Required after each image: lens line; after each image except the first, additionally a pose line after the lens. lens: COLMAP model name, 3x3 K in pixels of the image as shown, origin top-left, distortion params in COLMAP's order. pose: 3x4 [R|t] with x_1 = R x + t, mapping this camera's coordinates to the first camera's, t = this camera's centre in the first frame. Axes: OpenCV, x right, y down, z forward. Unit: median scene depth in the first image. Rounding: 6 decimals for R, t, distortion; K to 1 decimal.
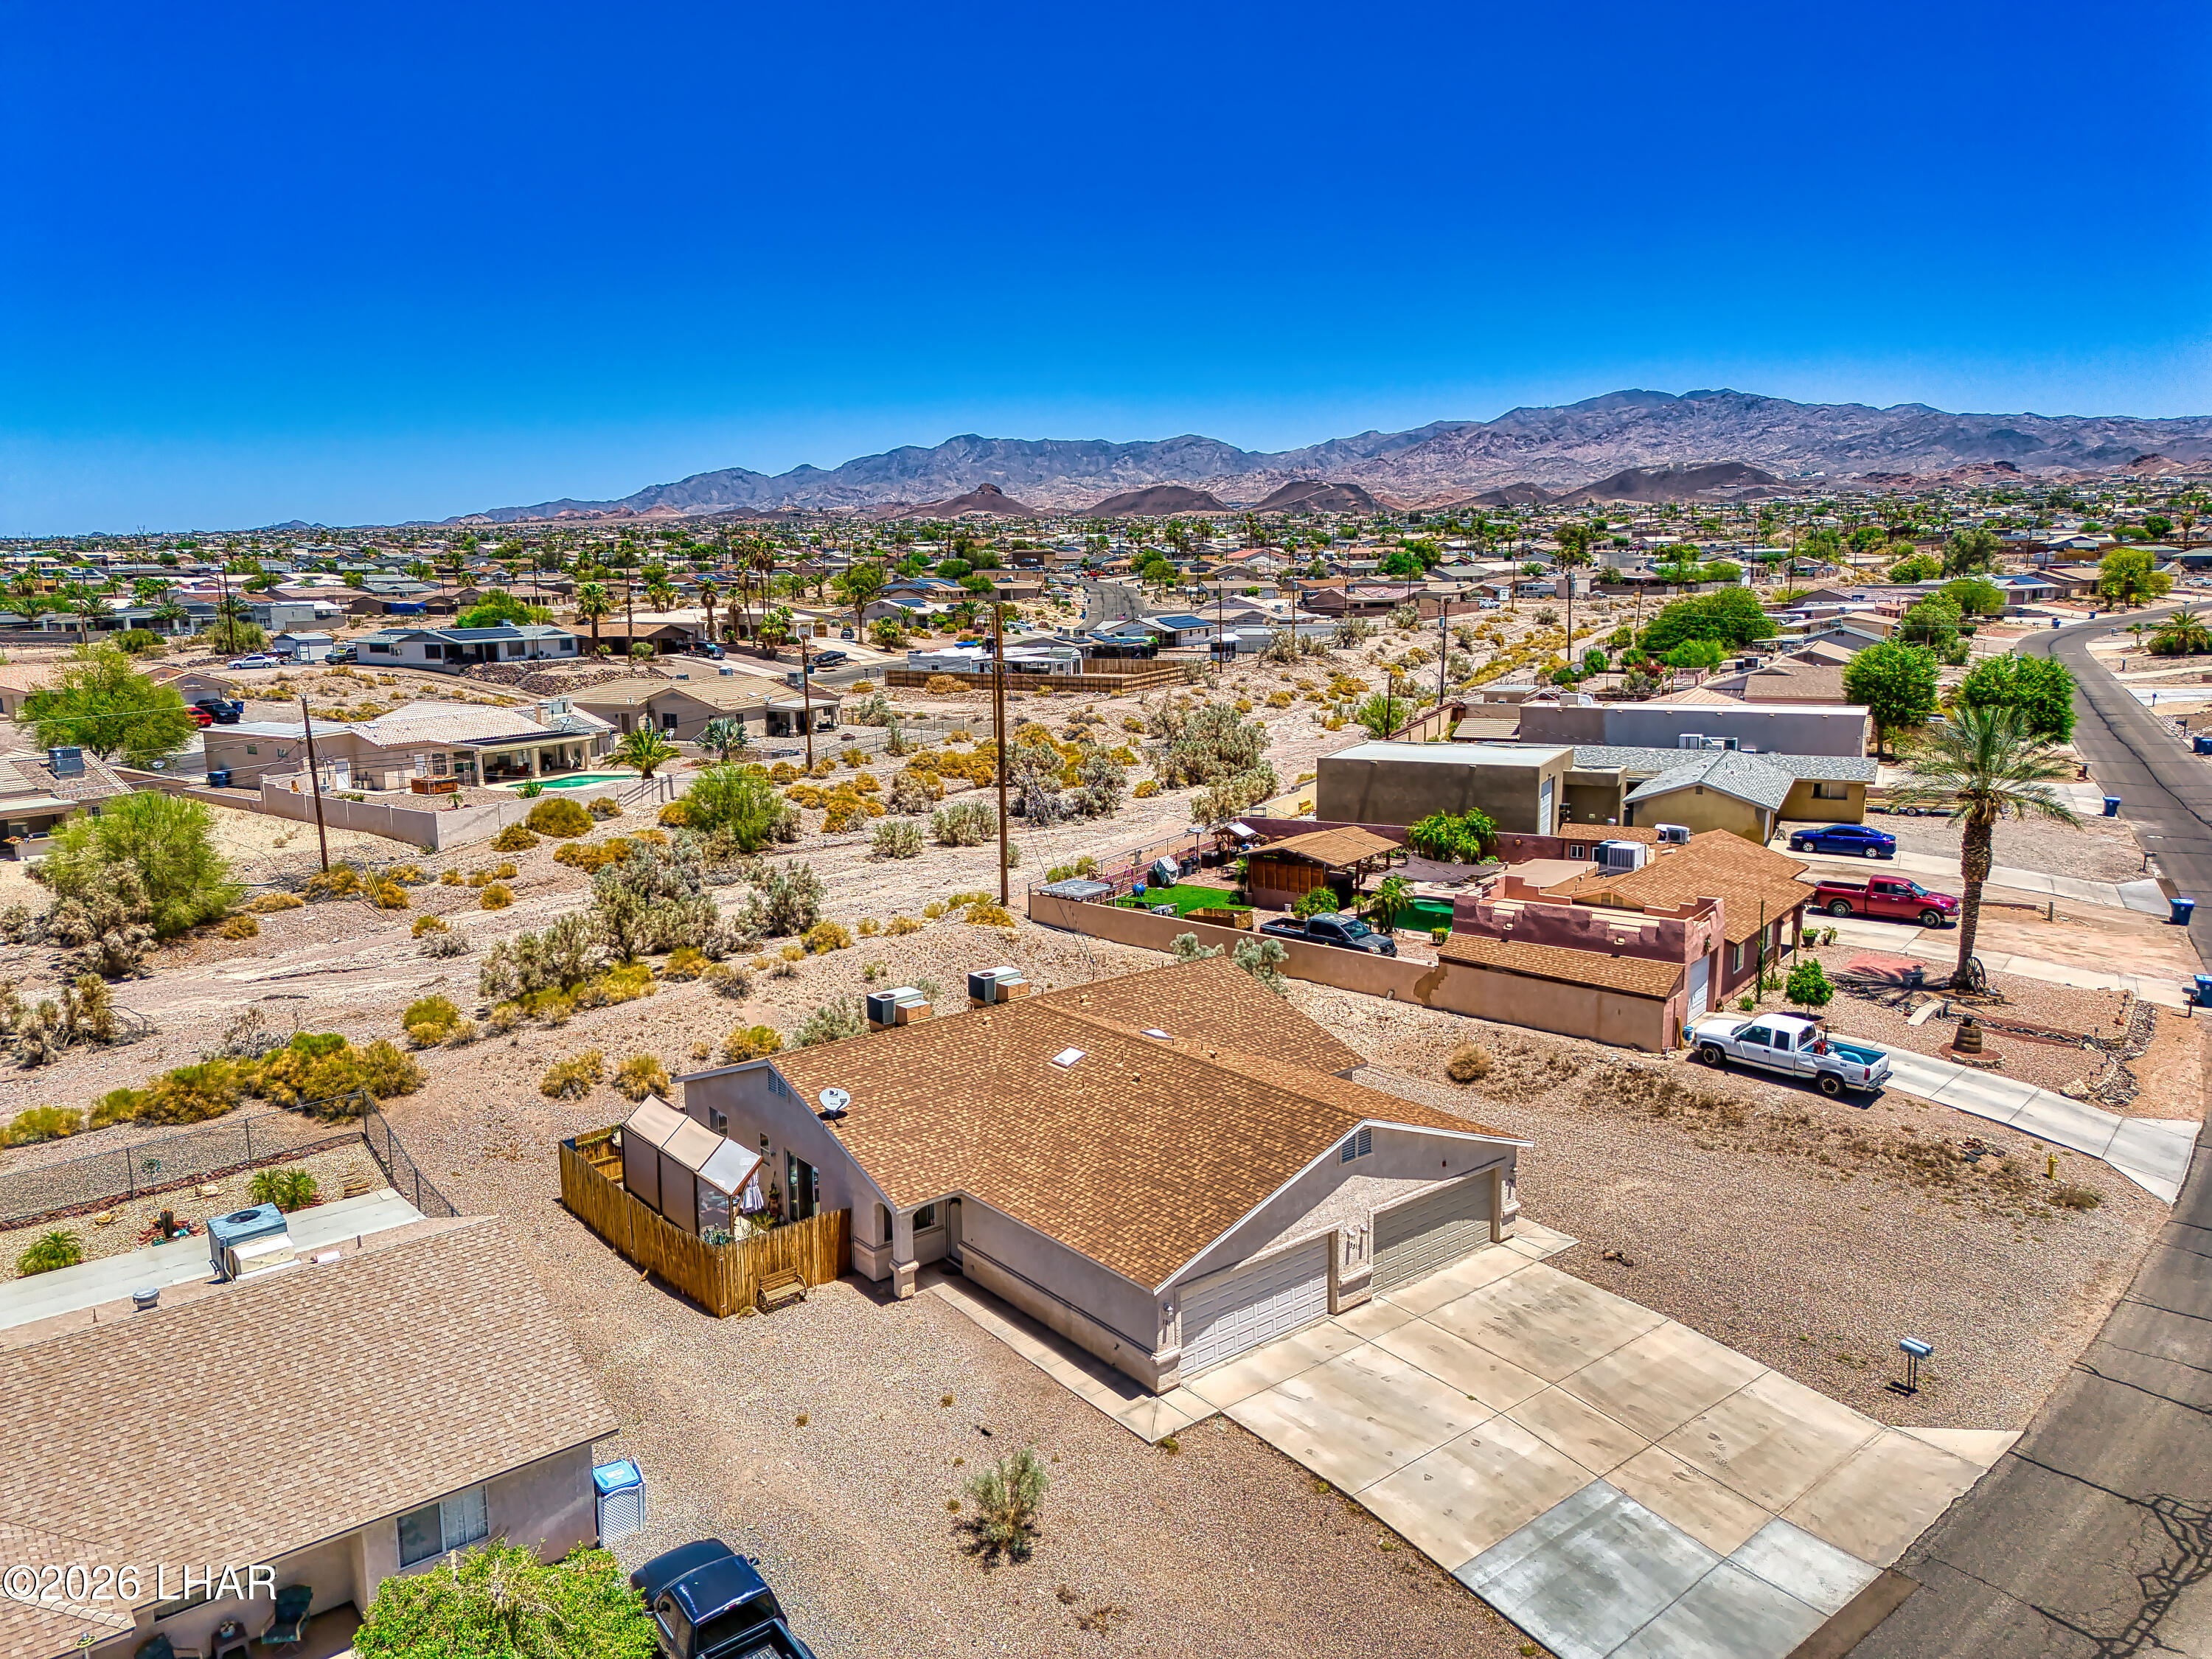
lens RADIAL K [[1552.5, 0, 1115.2], [0, 1552.5, 838.6], [0, 0, 1]] dist [0.073113, -0.049772]
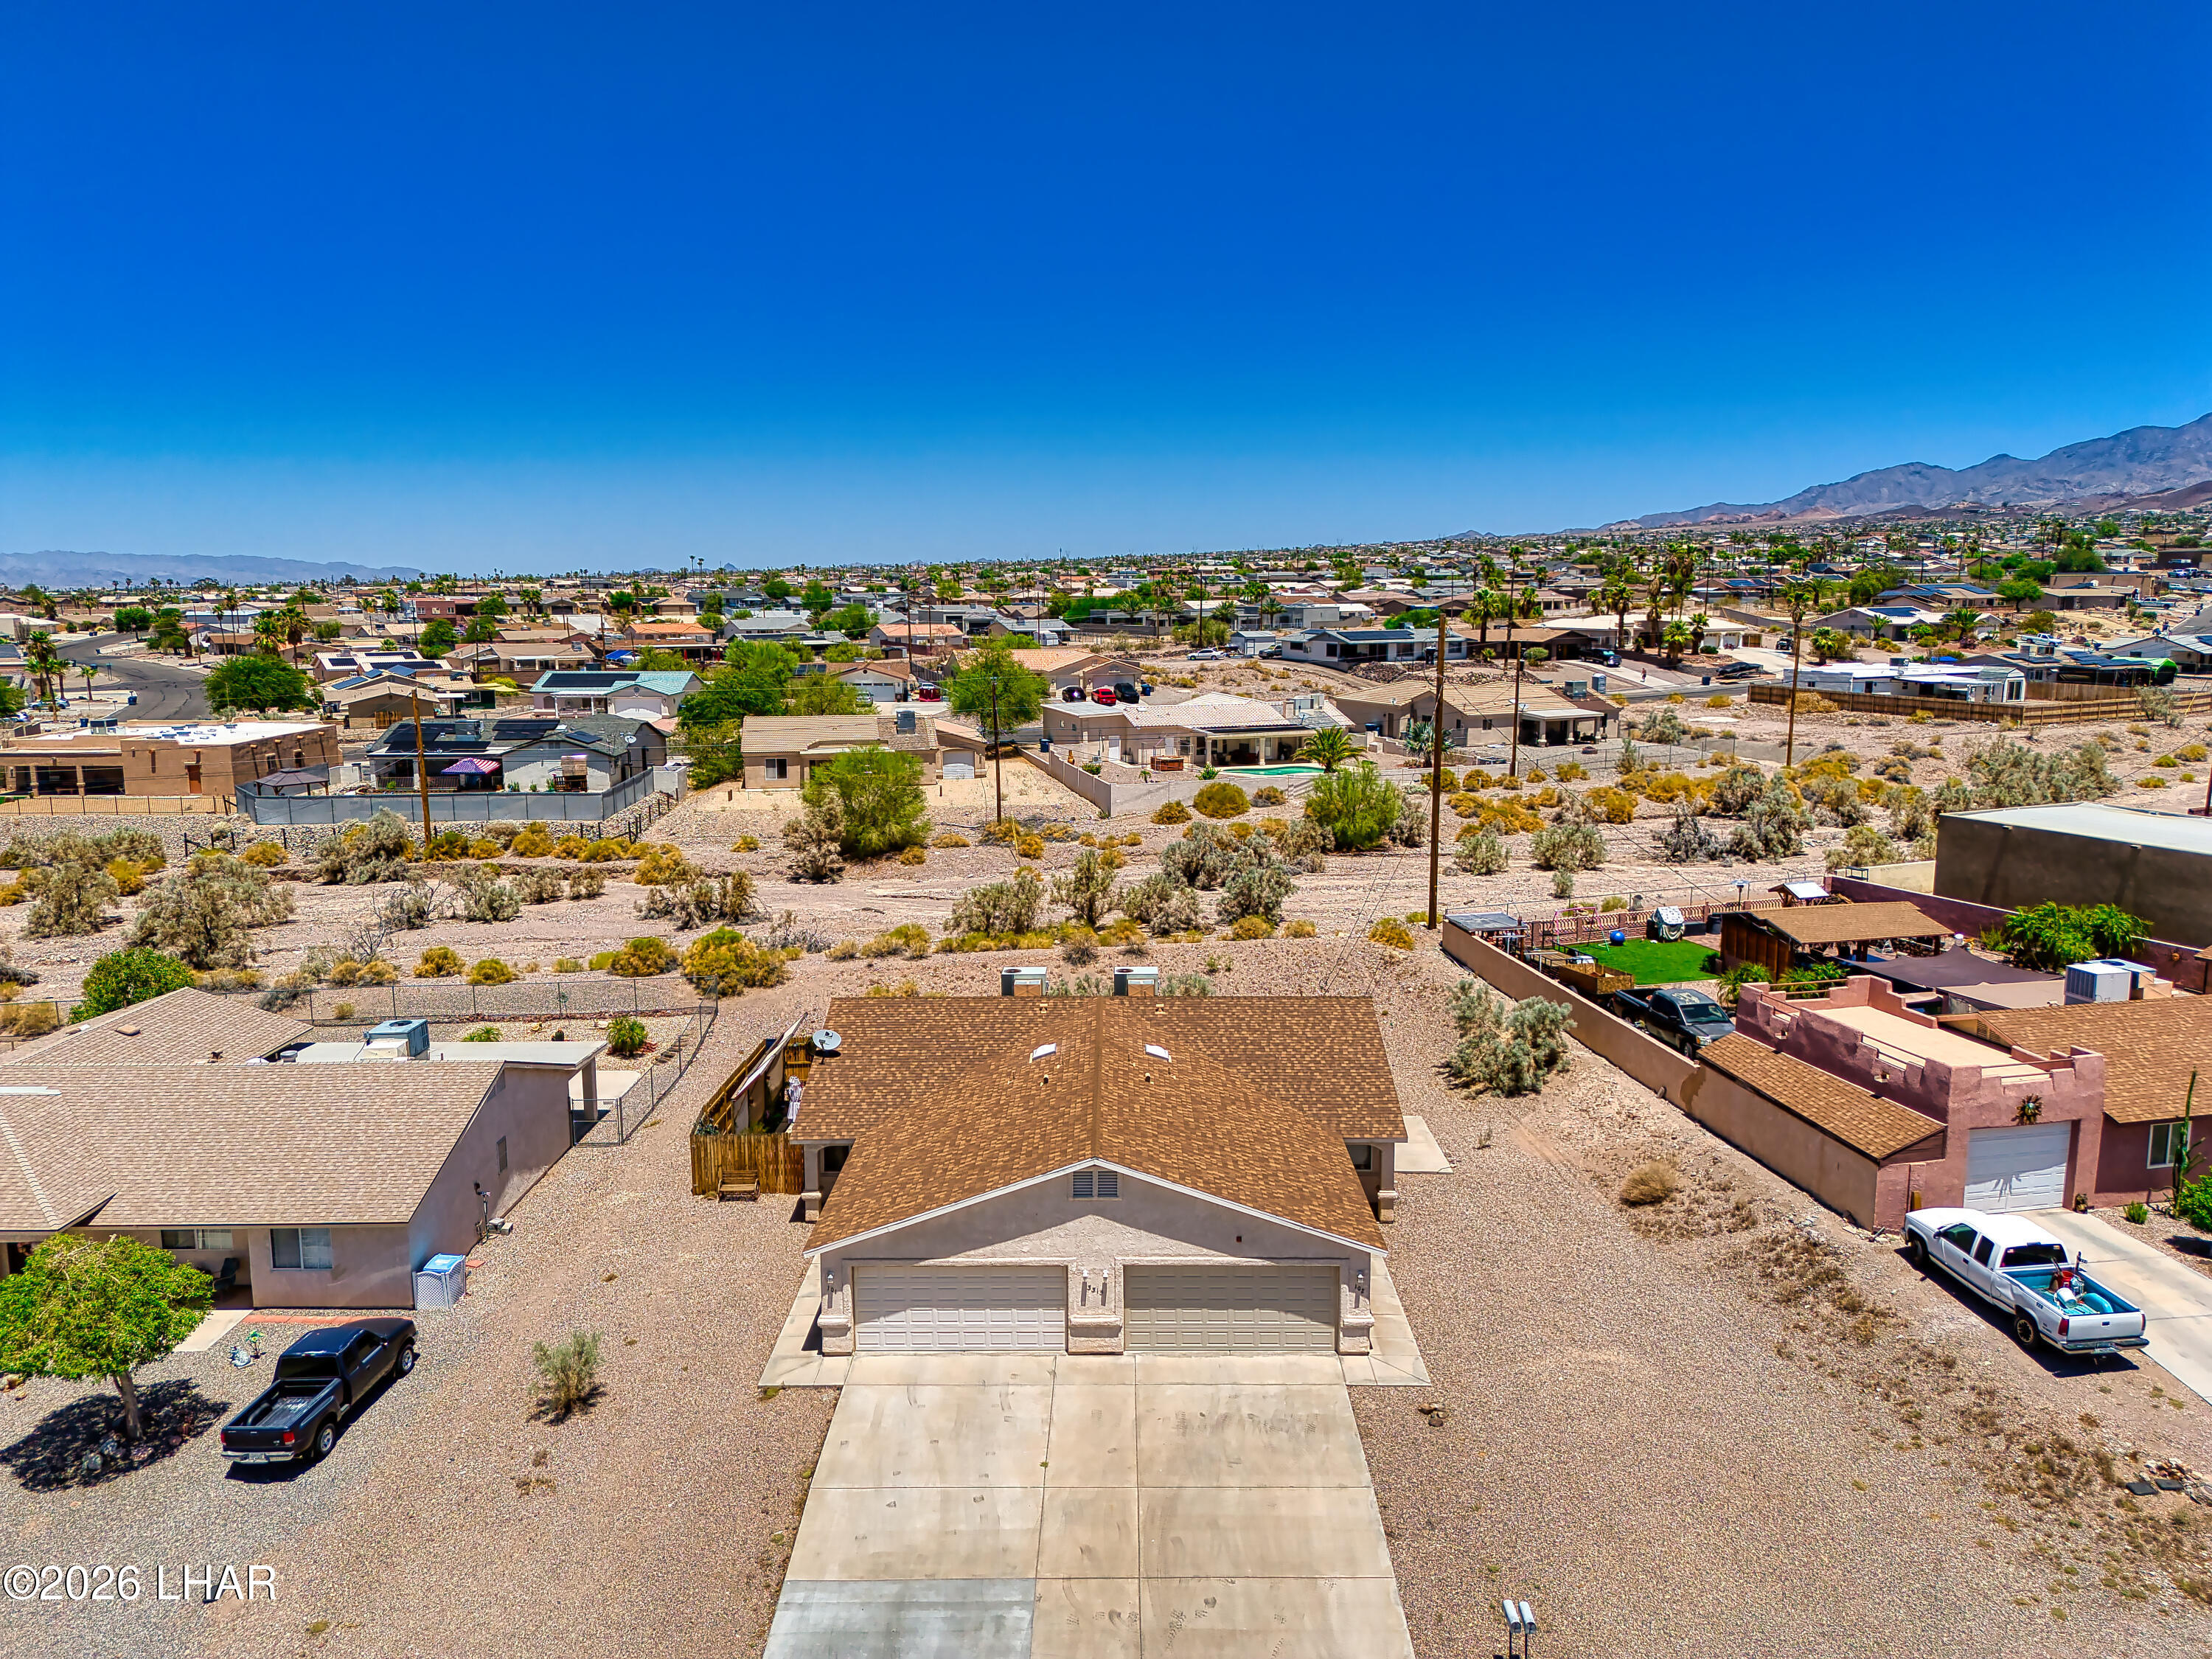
lens RADIAL K [[1549.1, 0, 1115.2], [0, 1549.1, 835.2], [0, 0, 1]] dist [0.094616, -0.083953]
pose [[0.771635, 0.112552, -0.626028, 0.523858], [-0.115714, 0.992636, 0.035837, -0.036516], [0.625451, 0.044787, 0.778977, 0.180828]]
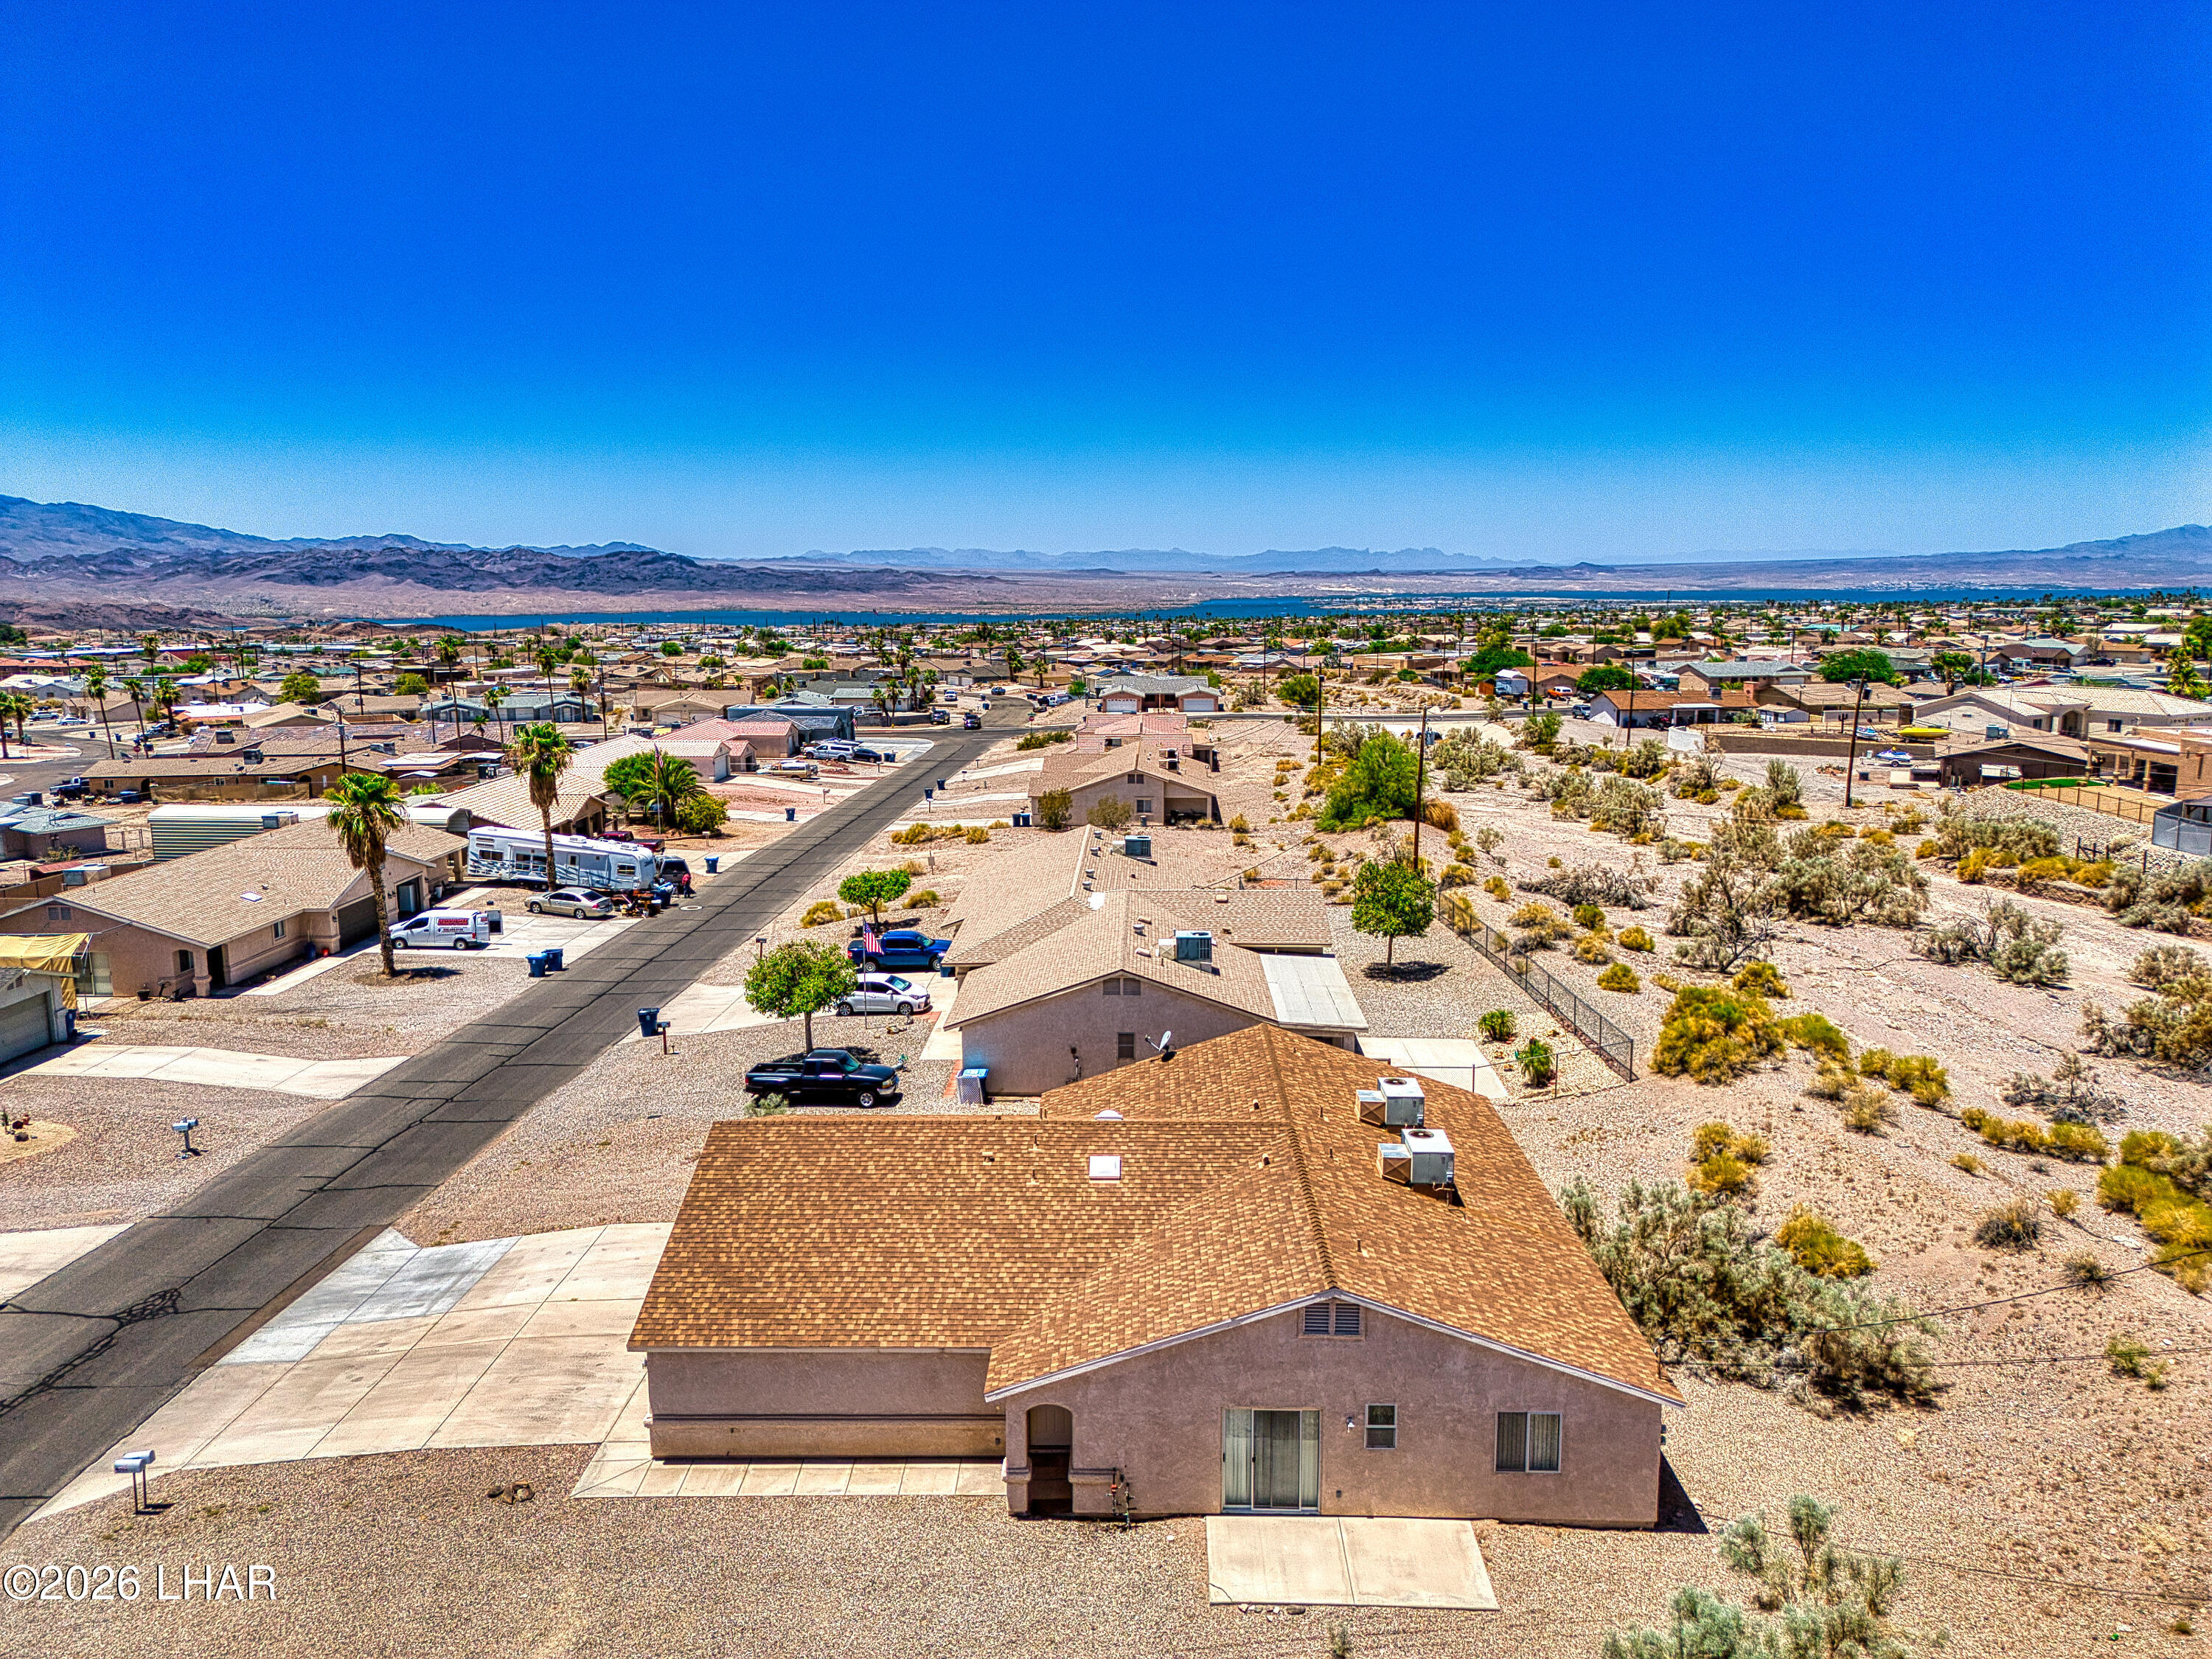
lens RADIAL K [[1552.5, 0, 1115.2], [0, 1552.5, 838.6], [0, 0, 1]] dist [0.073113, -0.049772]
pose [[-0.648467, 0.143446, -0.747606, 0.509535], [-0.118538, 0.951078, 0.285306, -0.222219], [0.751957, 0.273631, -0.599739, 1.234133]]
